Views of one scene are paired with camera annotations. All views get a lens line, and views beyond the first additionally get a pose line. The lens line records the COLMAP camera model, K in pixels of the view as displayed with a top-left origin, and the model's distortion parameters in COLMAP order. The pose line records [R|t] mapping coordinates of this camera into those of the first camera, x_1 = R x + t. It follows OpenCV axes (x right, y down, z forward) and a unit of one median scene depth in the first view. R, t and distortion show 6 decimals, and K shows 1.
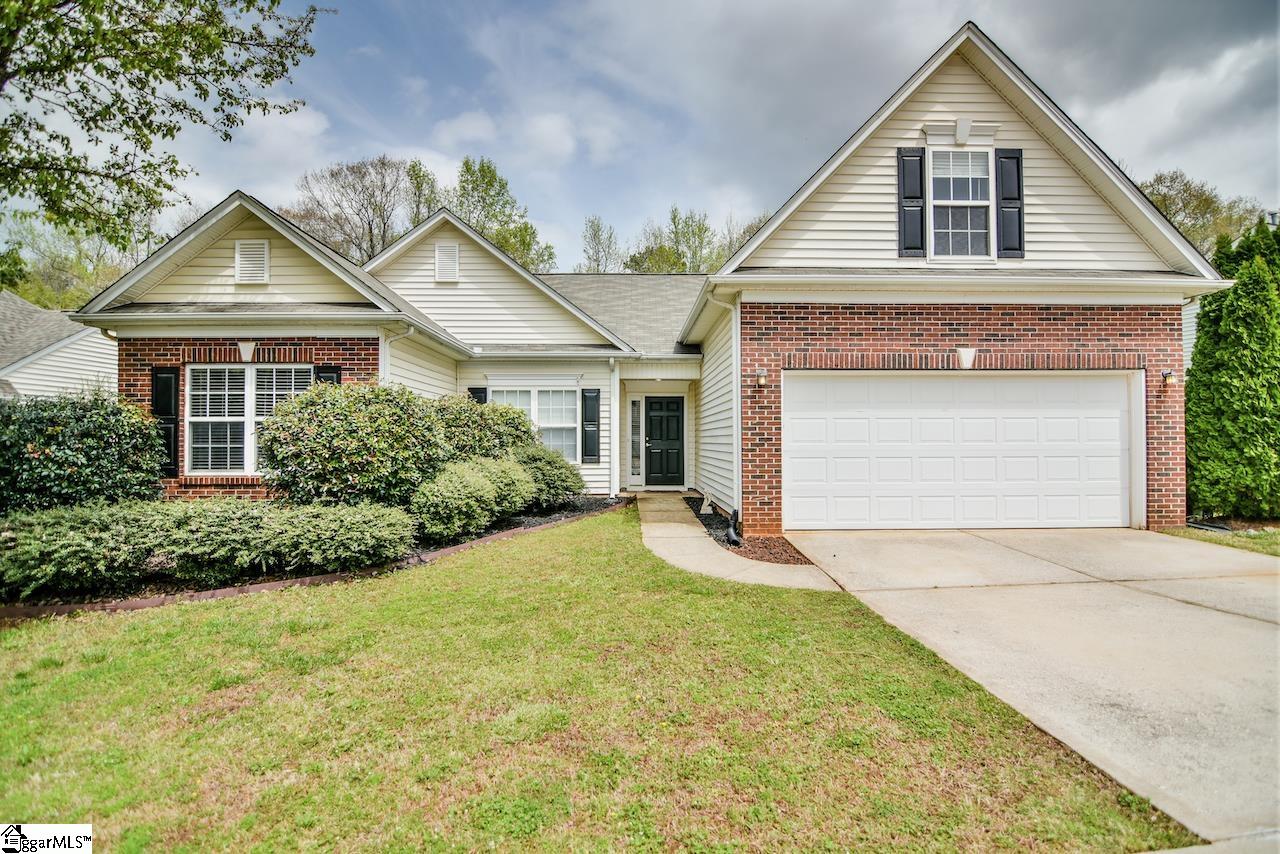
lens RADIAL K [[622.7, 0, 636.0], [0, 622.7, 432.3], [0, 0, 1]] dist [-0.014948, -0.001264]
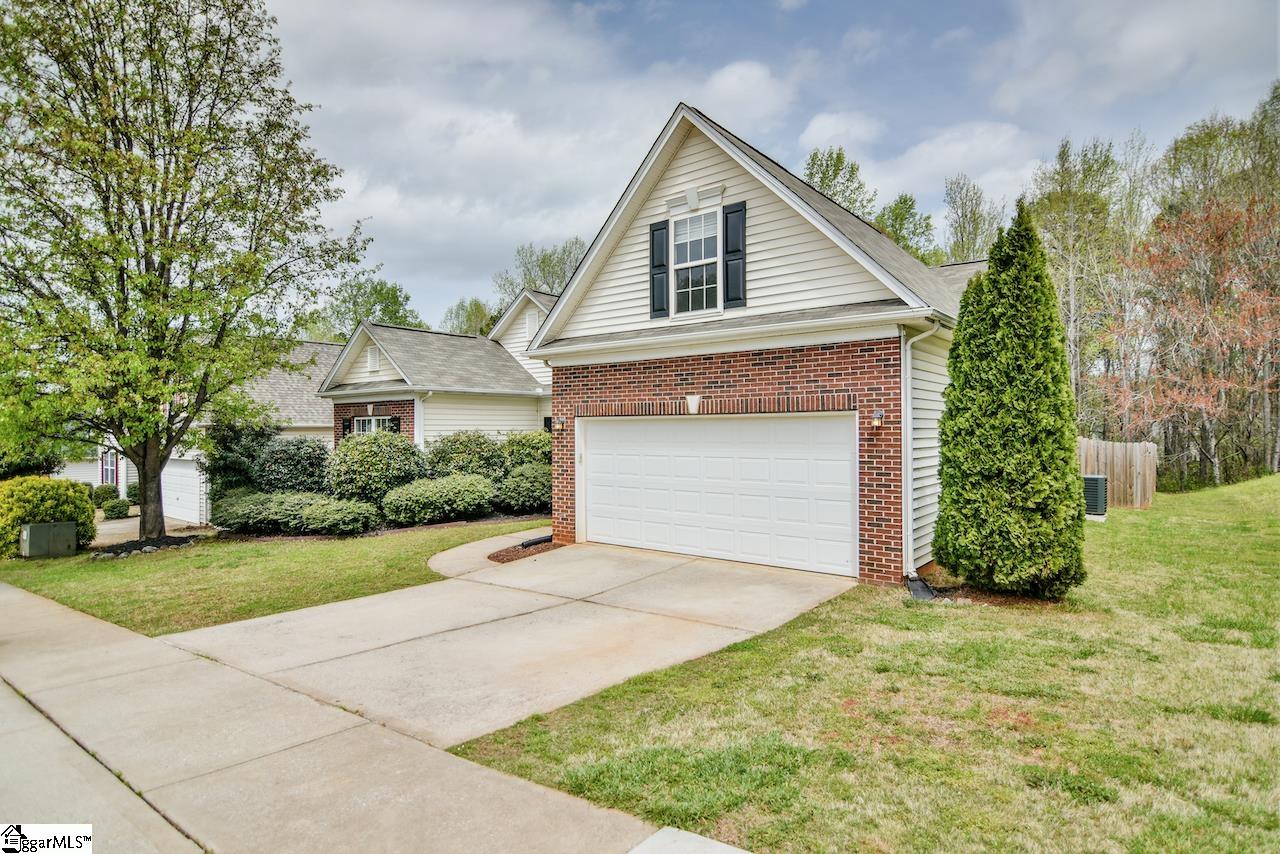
lens RADIAL K [[677.4, 0, 641.6], [0, 677.4, 434.8], [0, 0, 1]] dist [0.008152, 0.000711]
pose [[0.769953, 0.002963, -0.638094, 1.230876], [0.007325, 0.999882, 0.013481, -0.081607], [0.638059, -0.015053, 0.769840, 0.001455]]
